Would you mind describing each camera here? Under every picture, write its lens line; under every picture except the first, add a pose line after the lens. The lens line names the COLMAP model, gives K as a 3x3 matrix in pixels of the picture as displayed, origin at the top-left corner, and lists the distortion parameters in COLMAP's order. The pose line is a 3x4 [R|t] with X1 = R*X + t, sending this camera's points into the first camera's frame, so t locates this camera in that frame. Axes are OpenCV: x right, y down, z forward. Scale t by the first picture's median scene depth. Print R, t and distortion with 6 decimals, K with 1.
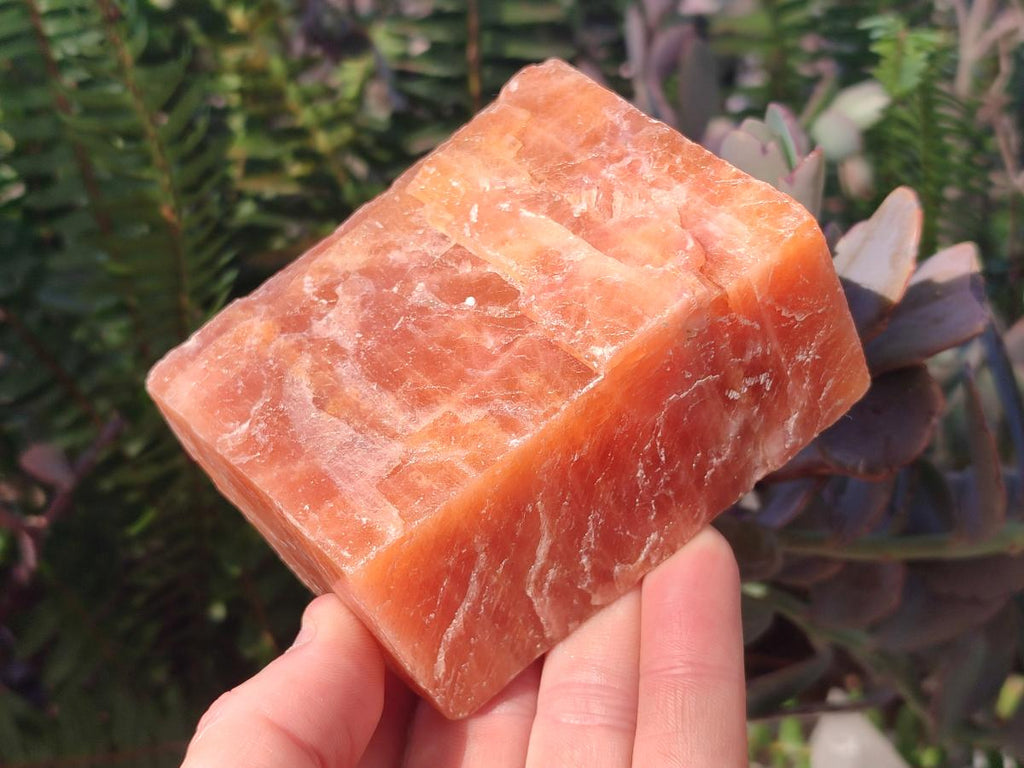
lens RADIAL K [[1616.8, 0, 511.9], [0, 1616.8, 383.6], [0, 0, 1]] dist [0.204486, 0.000000]
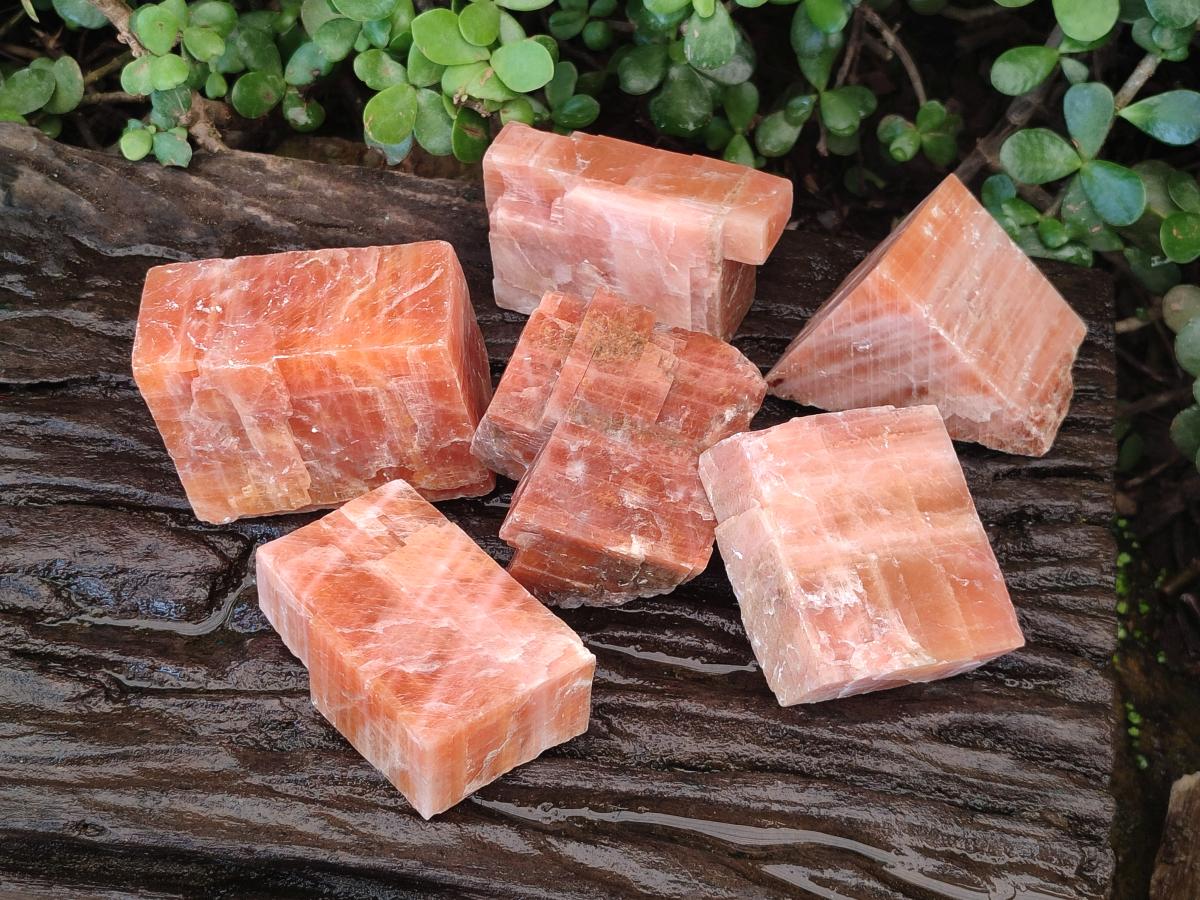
lens RADIAL K [[1894.7, 0, 599.3], [0, 1894.7, 450.6], [0, 0, 1]] dist [0.204486, 0.000000]
pose [[-0.830783, -0.544035, -0.117580, -0.053582], [0.545430, -0.837846, 0.022823, 0.056773], [-0.110930, -0.045171, 0.992801, -1.181828]]
